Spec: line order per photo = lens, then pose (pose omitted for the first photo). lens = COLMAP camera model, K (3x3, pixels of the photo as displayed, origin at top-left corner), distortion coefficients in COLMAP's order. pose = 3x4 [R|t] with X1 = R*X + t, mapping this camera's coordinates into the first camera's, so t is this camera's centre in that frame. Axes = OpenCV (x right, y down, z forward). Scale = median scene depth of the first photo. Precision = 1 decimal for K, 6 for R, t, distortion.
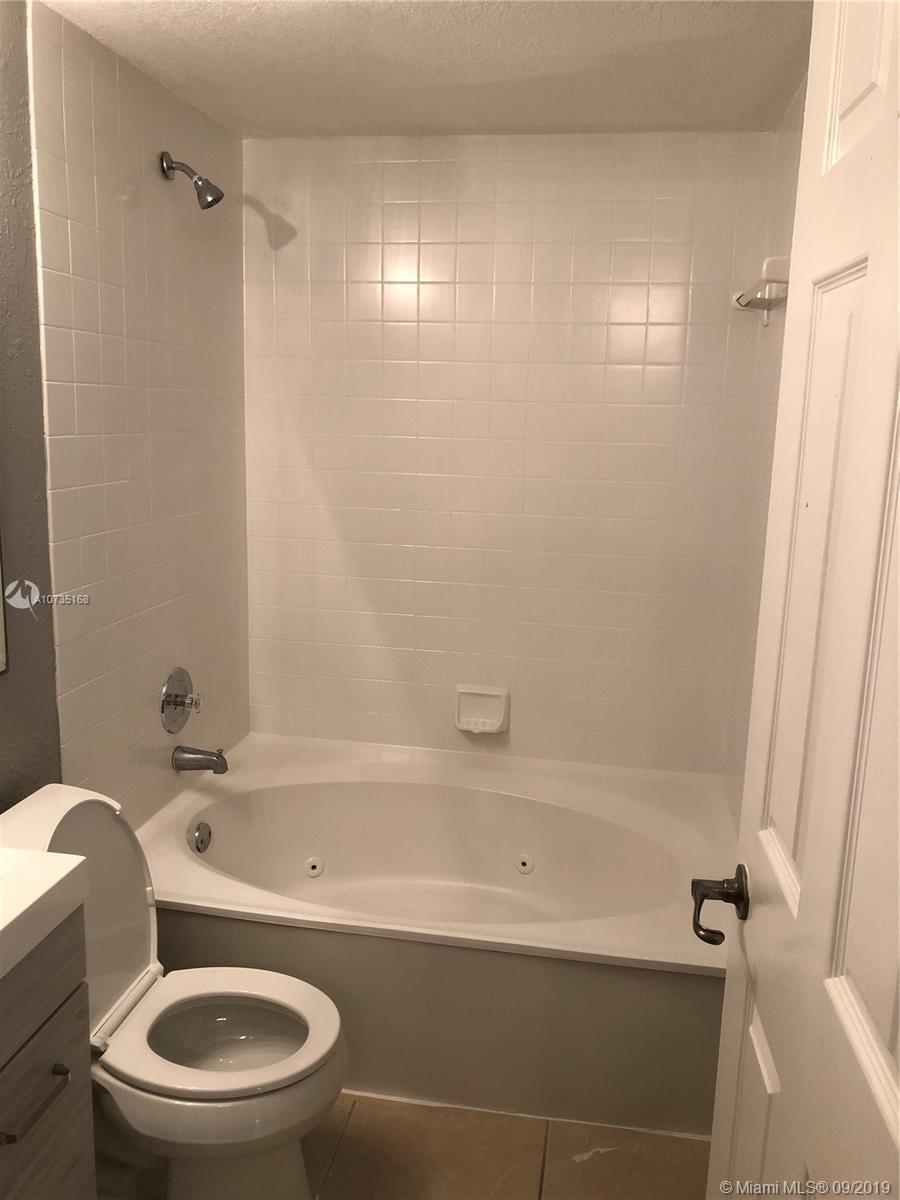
lens RADIAL K [[948.6, 0, 450.0], [0, 948.6, 600.0], [0, 0, 1]] dist [0.007843, -0.047258]
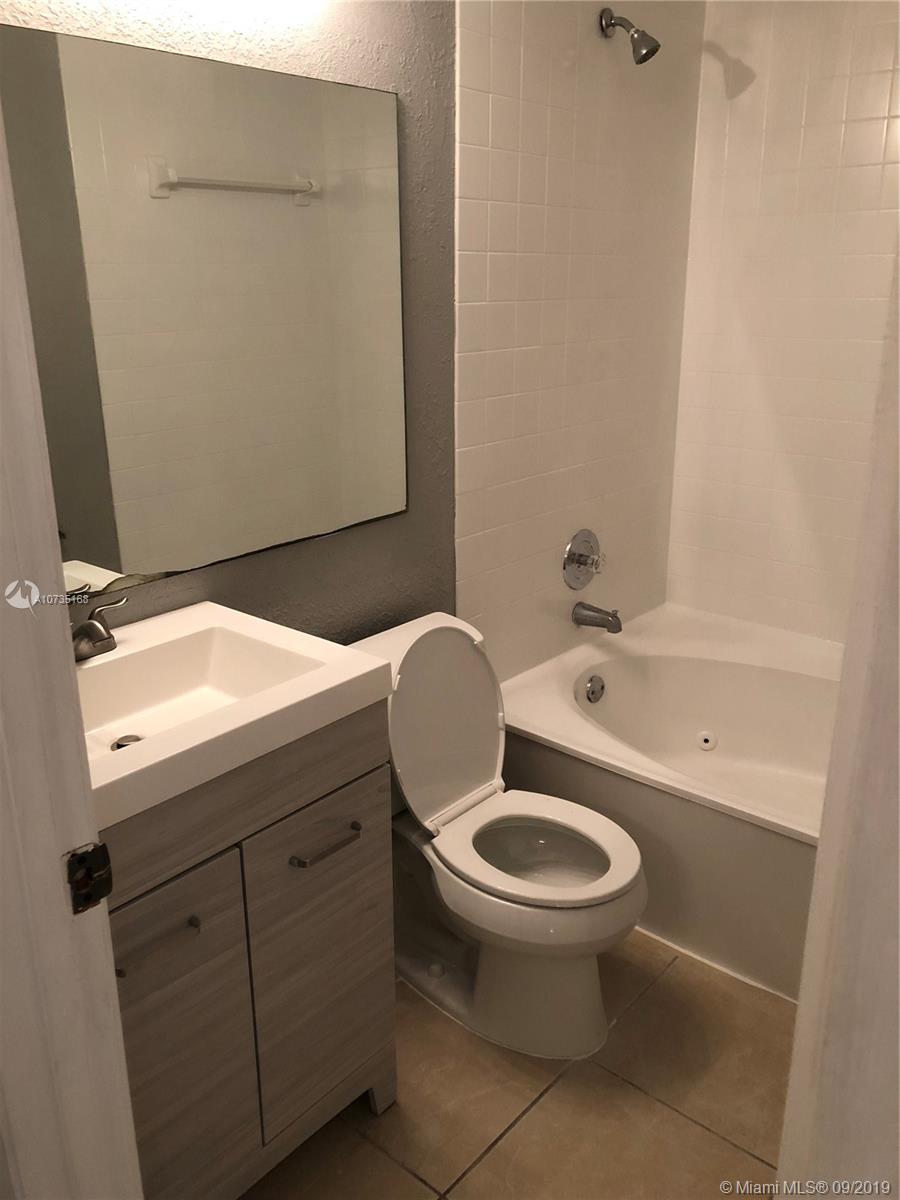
lens RADIAL K [[948.6, 0, 450.0], [0, 948.6, 600.0], [0, 0, 1]] dist [0.007843, -0.047258]
pose [[0.850147, 0.122497, -0.512098, 0.149478], [-0.060394, 0.988829, 0.136272, 0.016270], [0.523070, -0.084923, 0.848048, 0.020966]]
